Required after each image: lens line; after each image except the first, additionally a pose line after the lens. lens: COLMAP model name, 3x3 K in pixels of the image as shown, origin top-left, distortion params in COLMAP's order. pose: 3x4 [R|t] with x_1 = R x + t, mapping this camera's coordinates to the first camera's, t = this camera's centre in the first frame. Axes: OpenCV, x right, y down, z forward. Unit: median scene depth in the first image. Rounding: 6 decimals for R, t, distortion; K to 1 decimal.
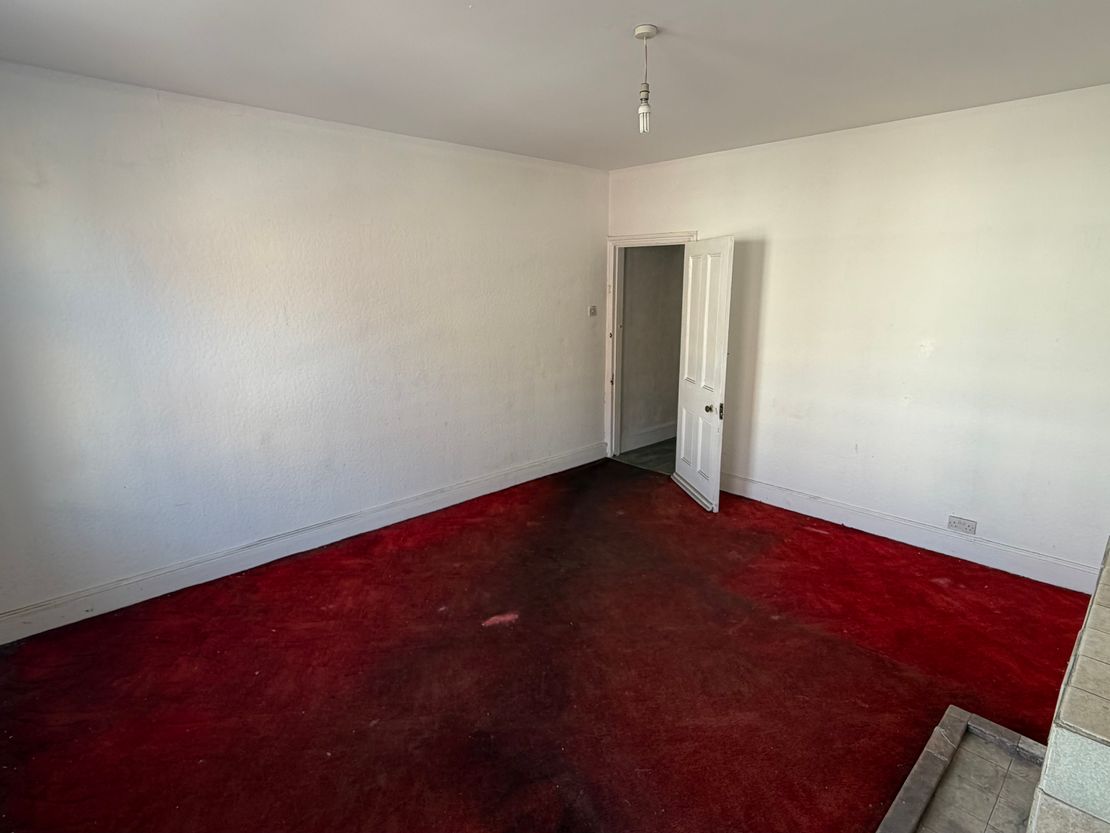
lens RADIAL K [[589.8, 0, 555.0], [0, 589.8, 416.5], [0, 0, 1]] dist [-0.001032, -0.000396]
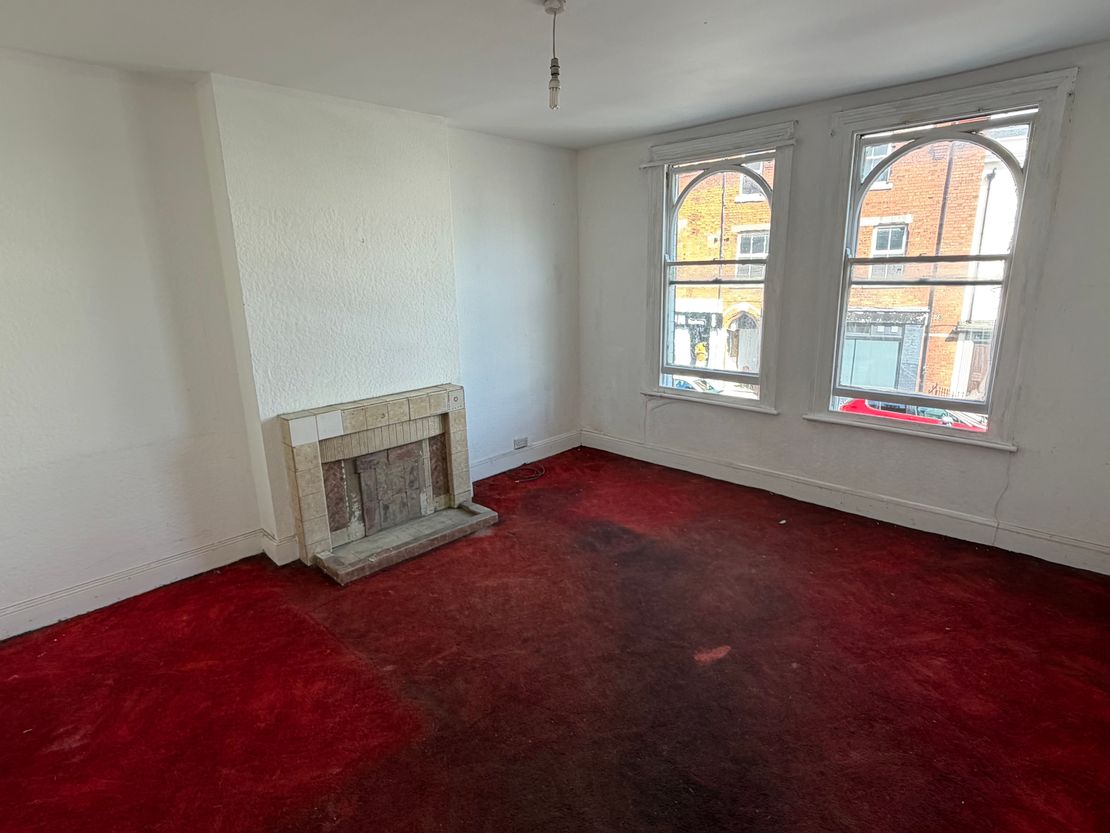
lens RADIAL K [[589.8, 0, 555.0], [0, 589.8, 416.5], [0, 0, 1]] dist [-0.001032, -0.000396]
pose [[-0.998910, 0.036029, -0.029691, 0.150364], [0.018174, 0.885891, 0.463538, -0.361501], [0.043004, 0.462493, -0.885579, 1.599095]]
